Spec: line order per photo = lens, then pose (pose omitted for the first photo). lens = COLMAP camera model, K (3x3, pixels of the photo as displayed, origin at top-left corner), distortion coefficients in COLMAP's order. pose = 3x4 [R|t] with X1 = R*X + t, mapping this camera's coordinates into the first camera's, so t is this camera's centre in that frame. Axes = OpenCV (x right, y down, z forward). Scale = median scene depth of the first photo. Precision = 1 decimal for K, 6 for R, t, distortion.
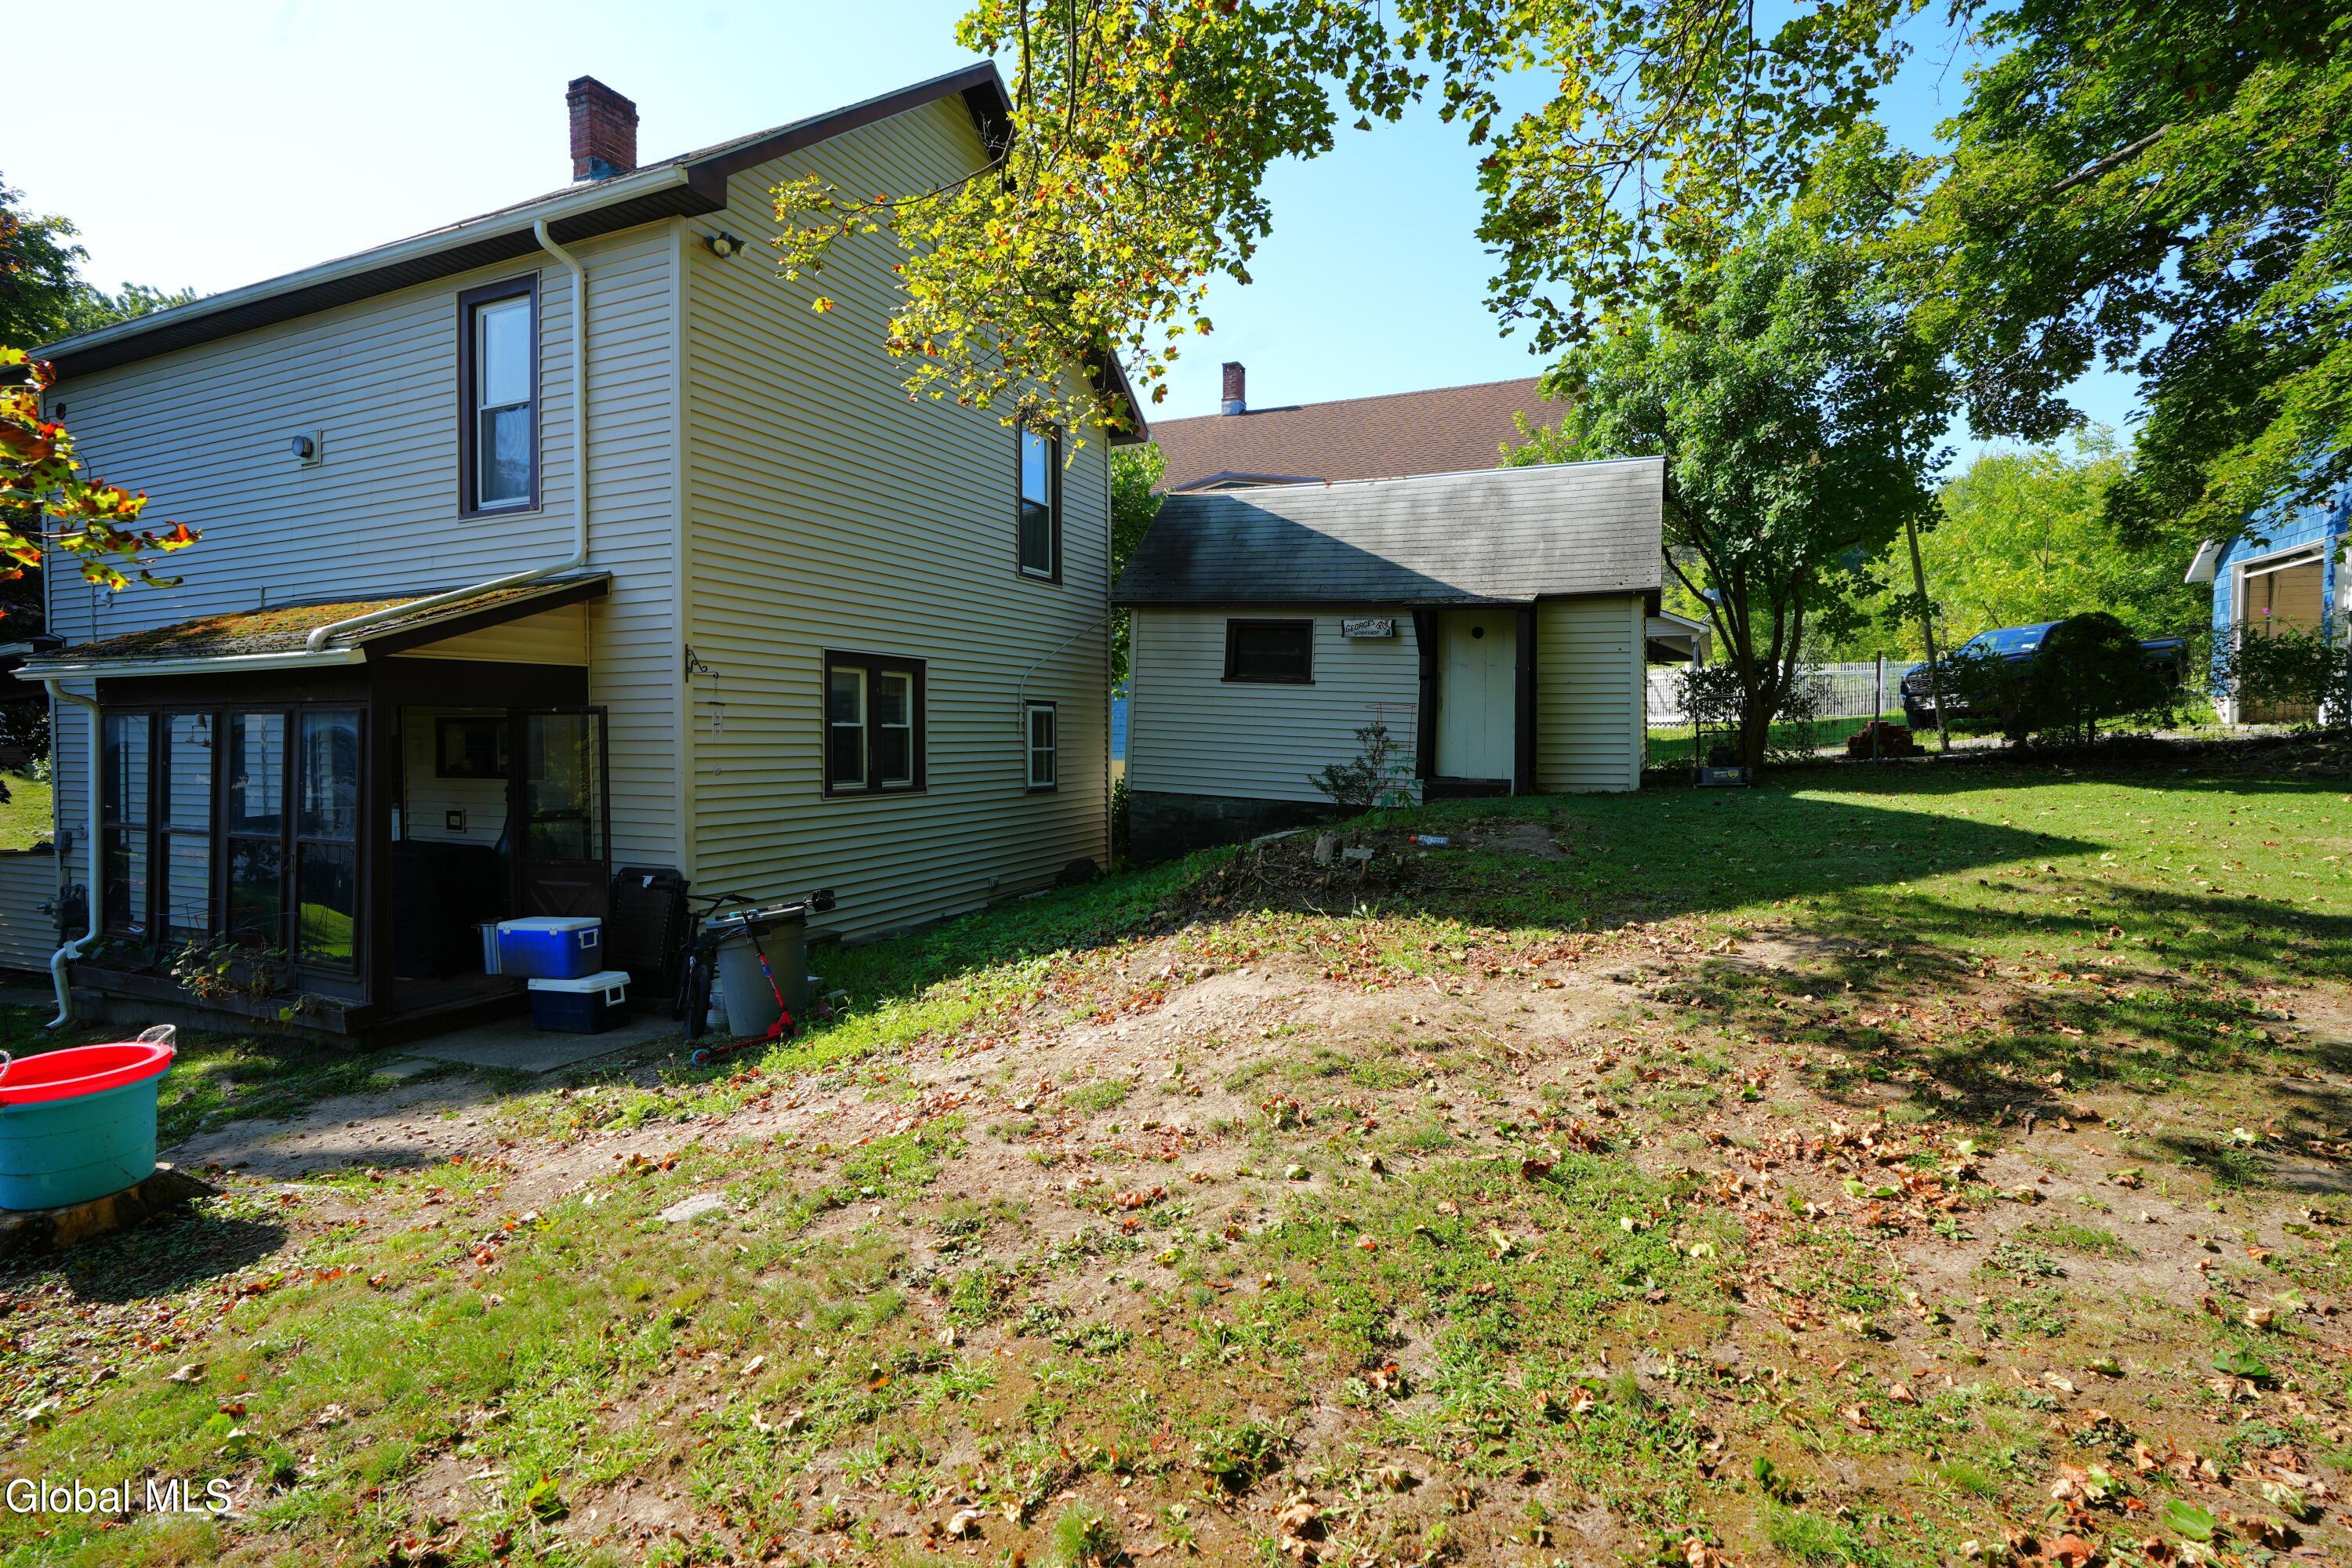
lens RADIAL K [[1081.8, 0, 1176.6], [0, 1081.8, 777.1], [0, 0, 1]] dist [-0.072361, 0.030569]
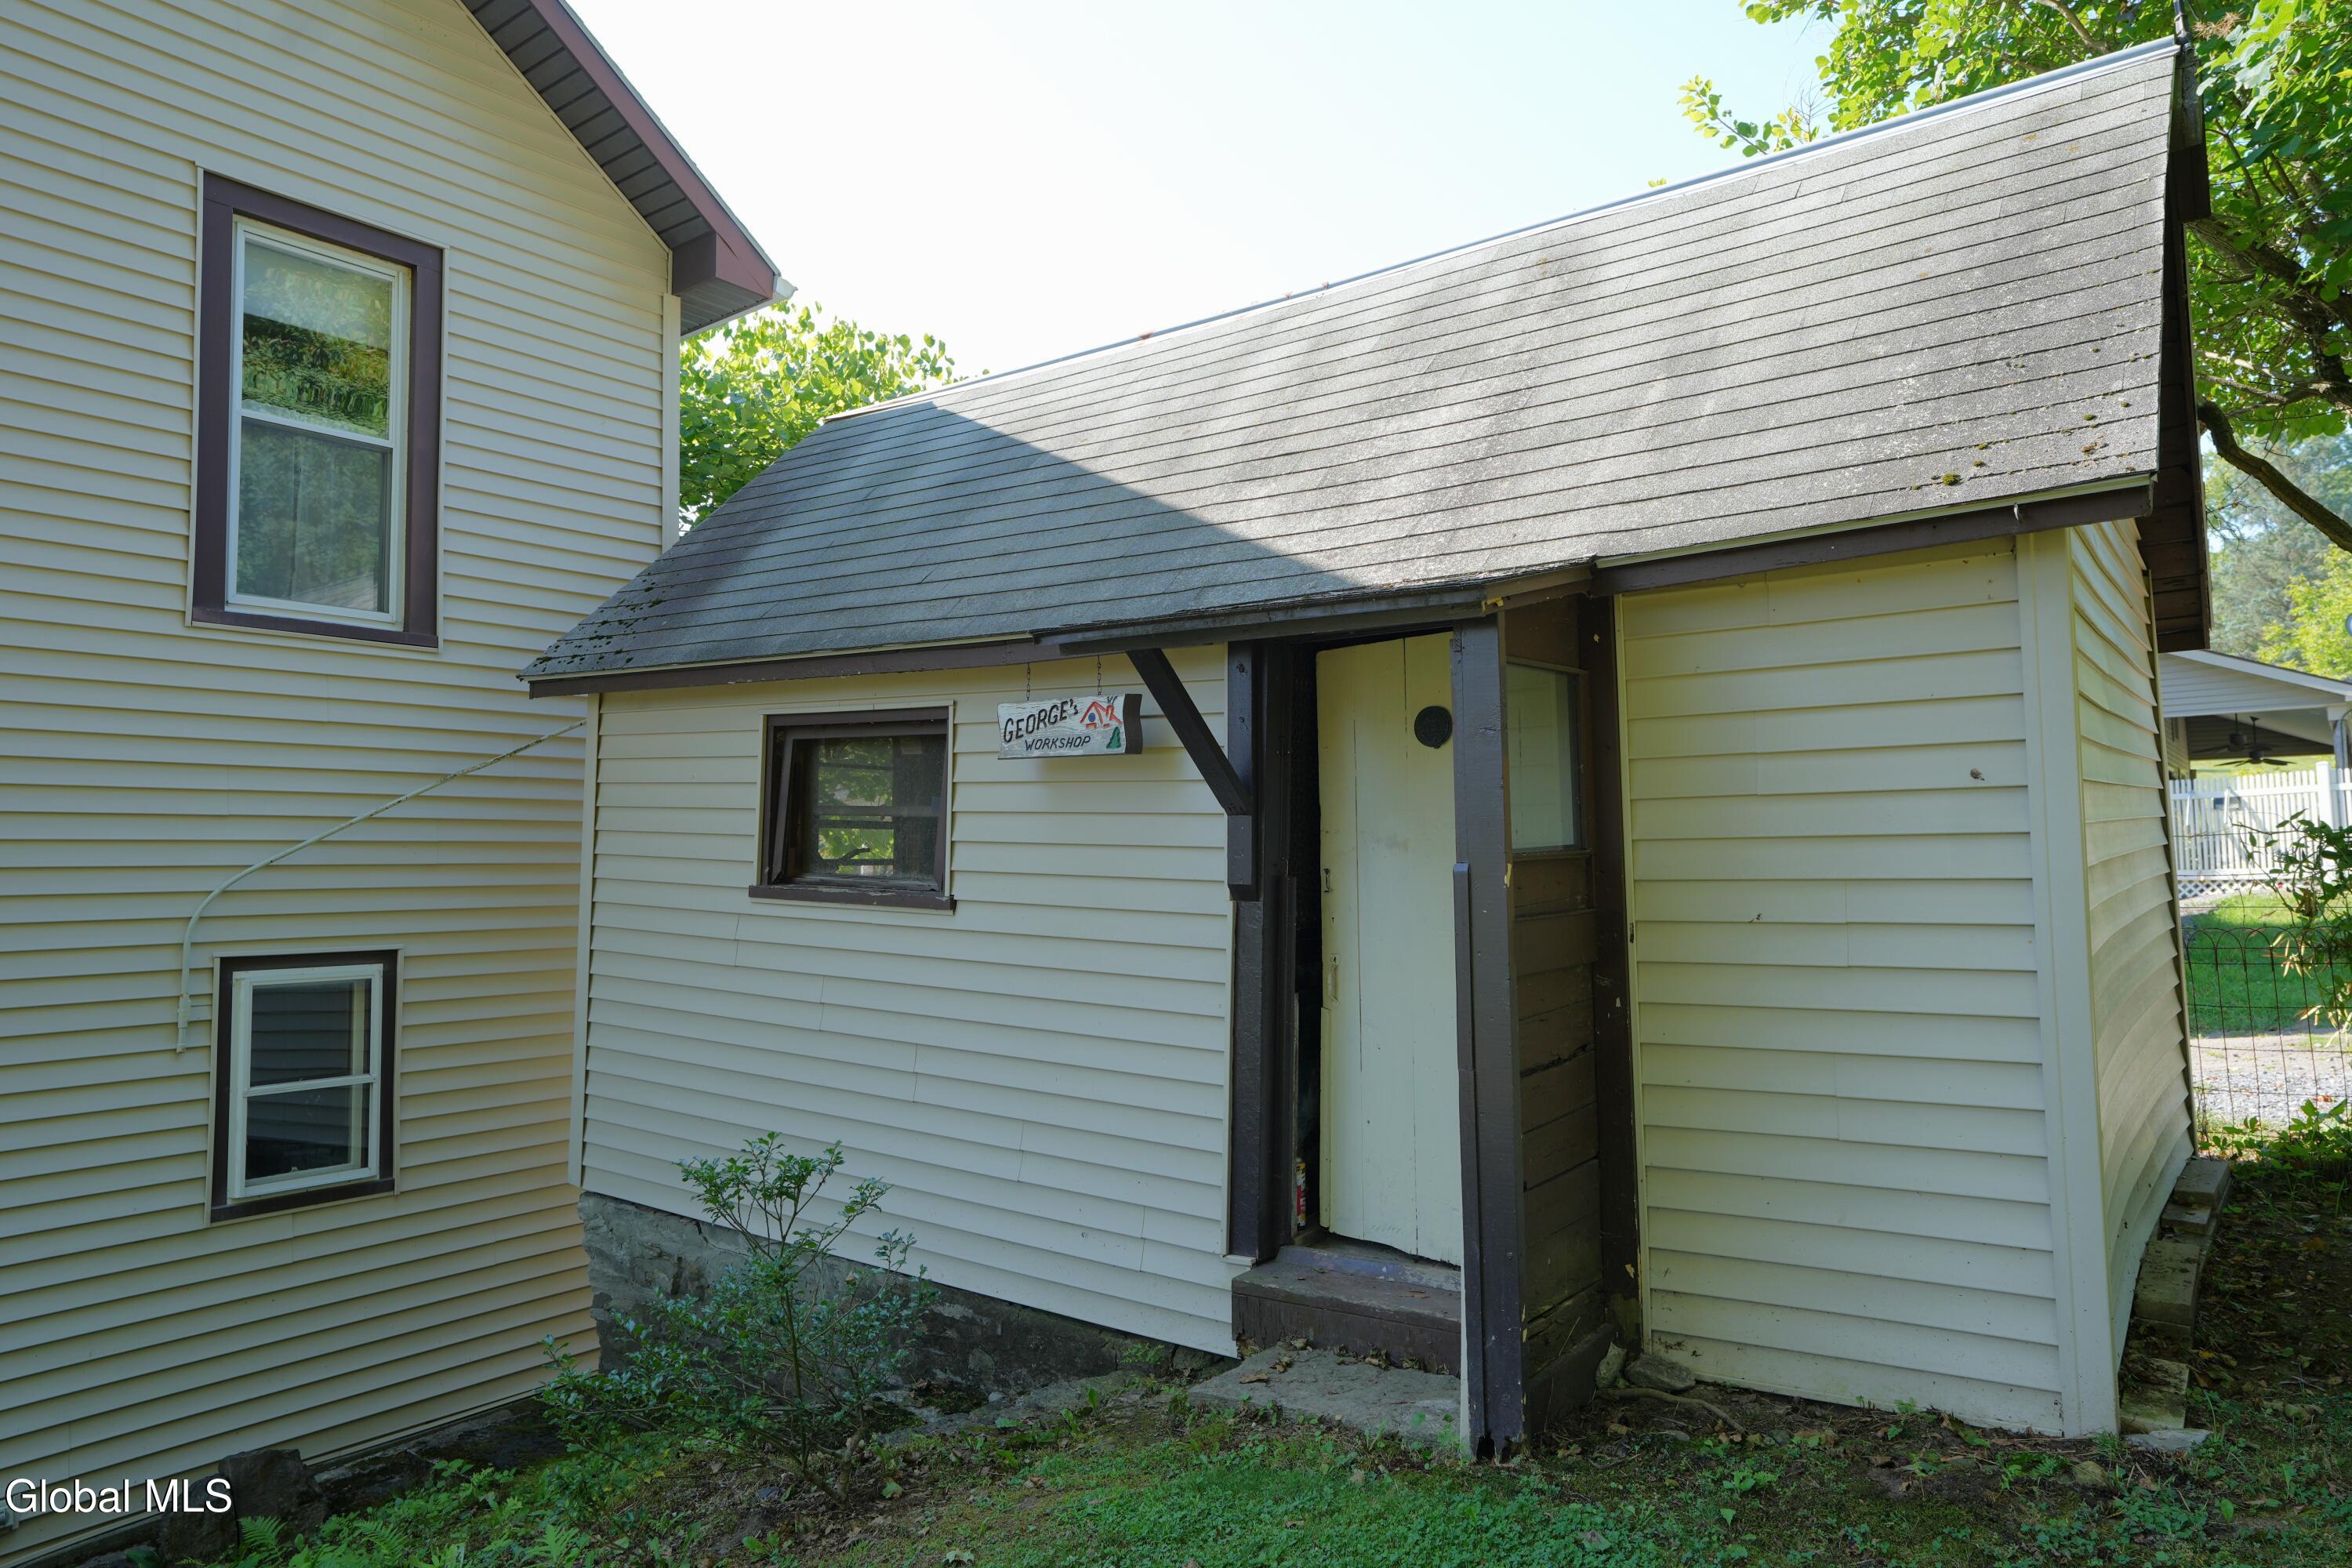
lens RADIAL K [[1454.6, 0, 1164.8], [0, 1454.6, 770.9], [0, 0, 1]] dist [-0.040693, 0.057722]
pose [[0.971063, -0.031561, -0.236728, 0.288746], [0.005247, 0.993810, -0.110973, -0.078784], [0.238765, 0.106520, 0.965218, 0.599975]]
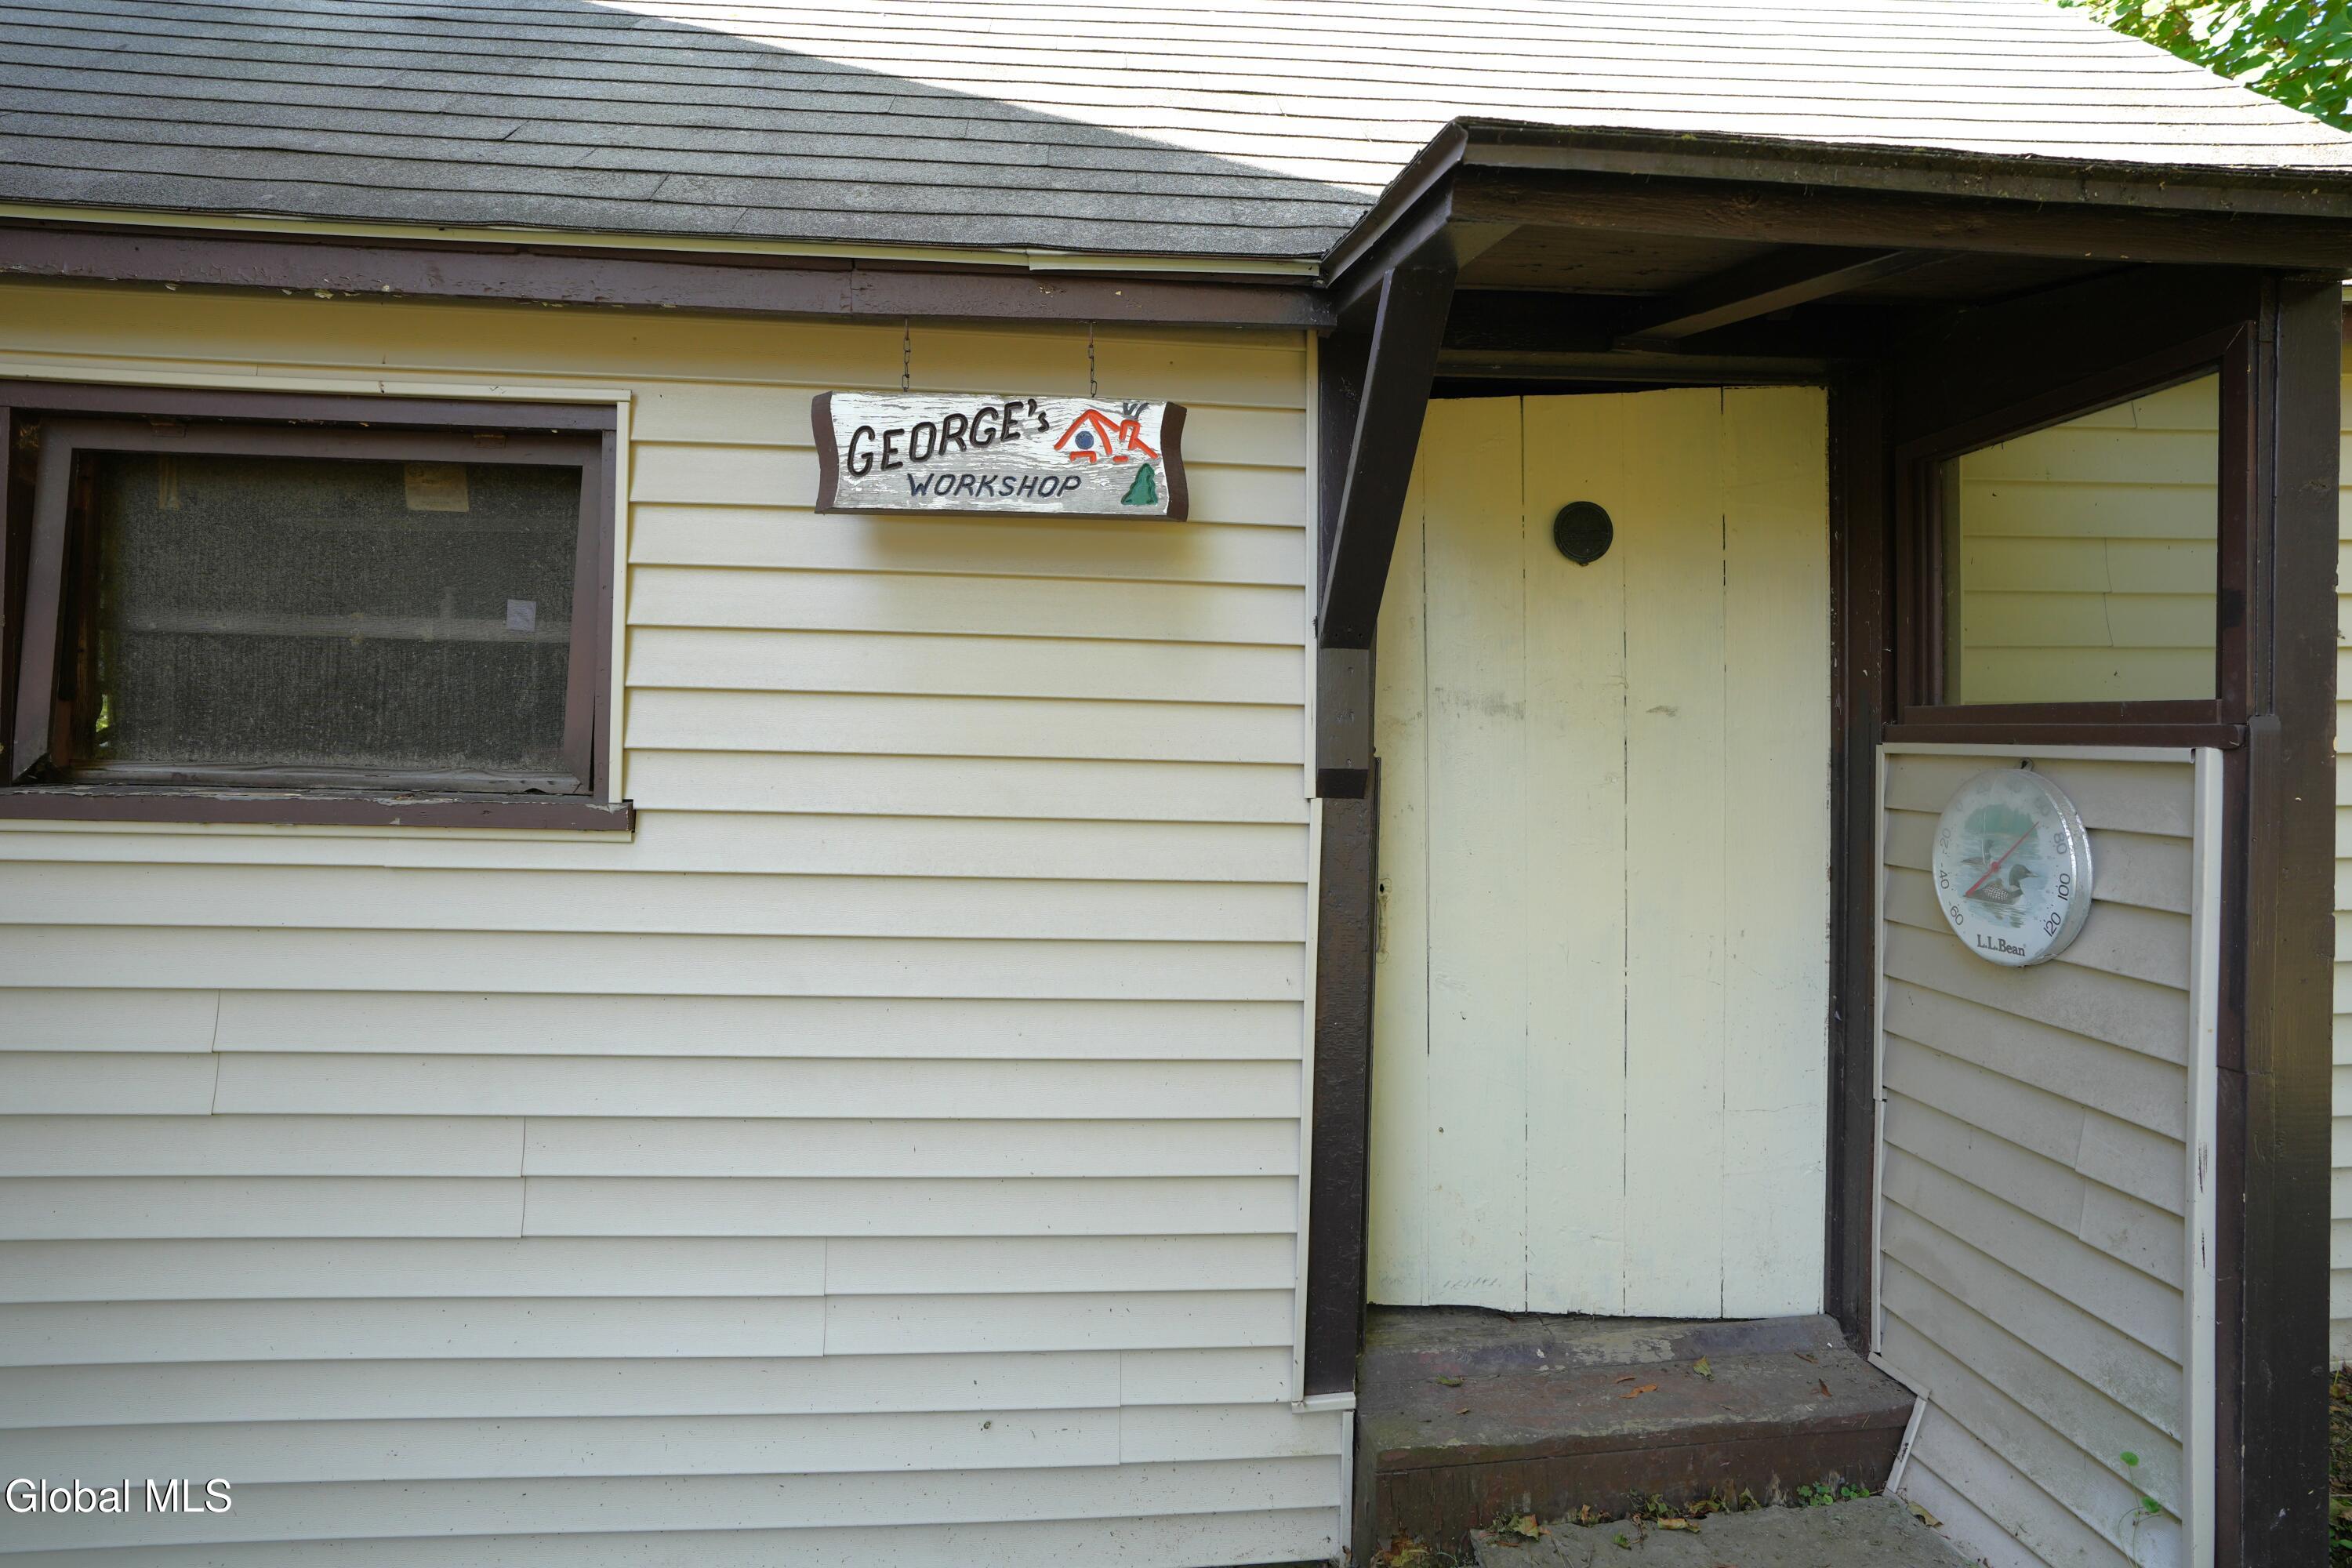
lens RADIAL K [[1233.5, 0, 1178.0], [0, 1233.5, 776.0], [0, 0, 1]] dist [-0.063527, 0.031614]
pose [[0.890825, -0.019217, 0.453939, 0.117666], [0.037532, 0.998803, -0.031372, -0.085221], [-0.452793, 0.044984, 0.890480, 0.812879]]
